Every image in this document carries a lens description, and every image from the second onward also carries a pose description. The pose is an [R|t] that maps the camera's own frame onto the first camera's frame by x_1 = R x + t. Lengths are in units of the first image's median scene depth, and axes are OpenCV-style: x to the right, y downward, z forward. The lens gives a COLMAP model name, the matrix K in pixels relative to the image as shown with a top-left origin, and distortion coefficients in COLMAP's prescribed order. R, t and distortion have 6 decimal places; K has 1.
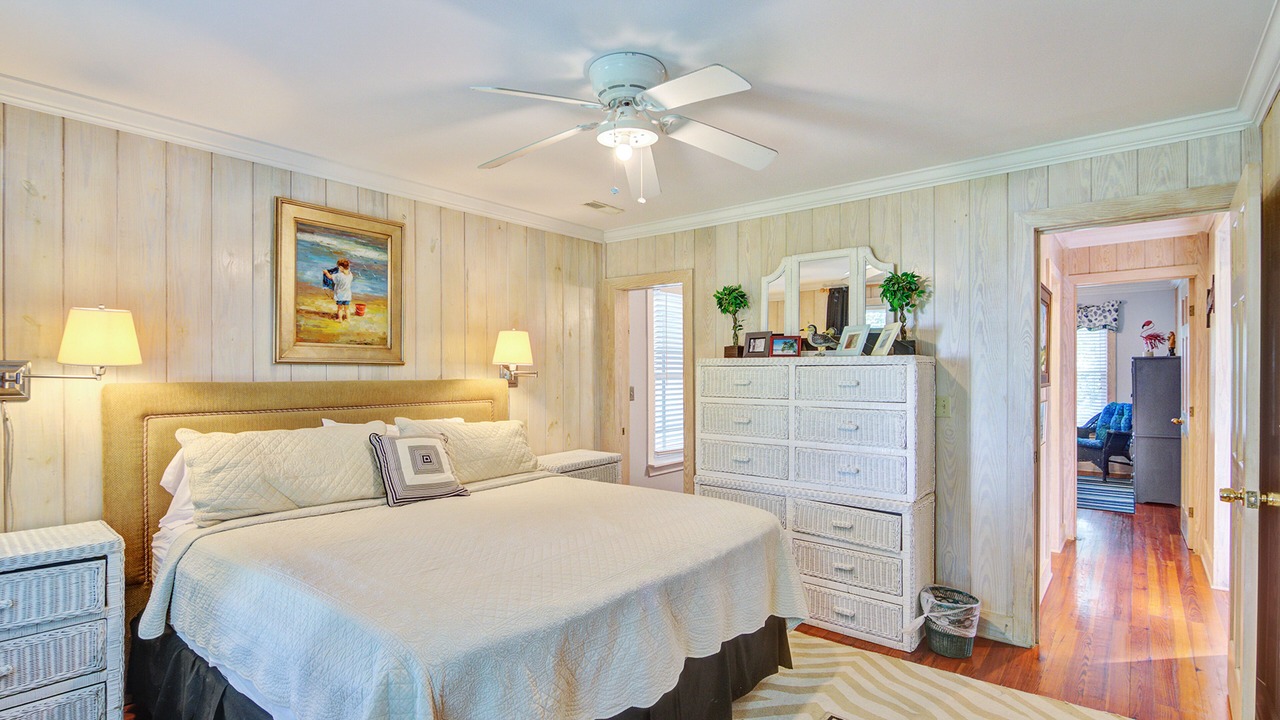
lens RADIAL K [[615.3, 0, 640.0], [0, 615.3, 360.0], [0, 0, 1]] dist [-0.026076, -0.000546]
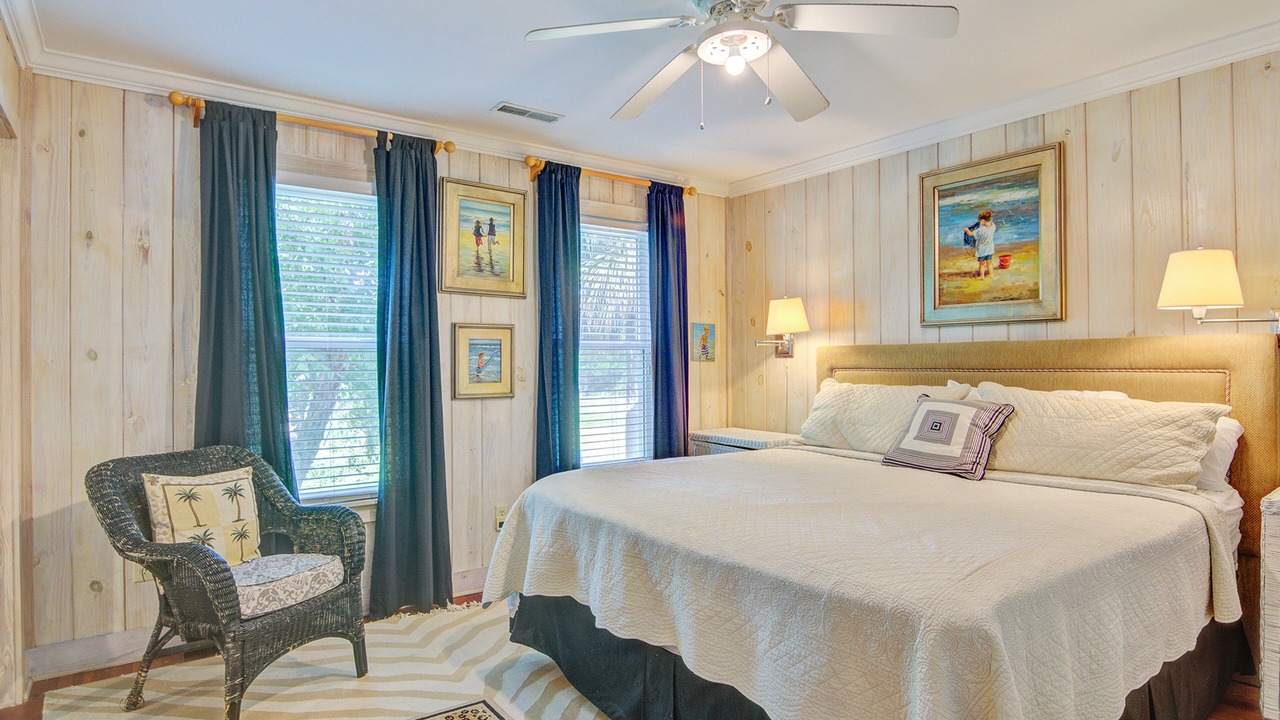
lens RADIAL K [[615.3, 0, 640.0], [0, 615.3, 360.0], [0, 0, 1]] dist [-0.026076, -0.000546]
pose [[-0.209269, 0.003493, -0.977852, 0.547016], [0.029901, 0.999549, -0.002829, 0.049885], [0.977401, -0.029831, -0.209279, 0.690075]]
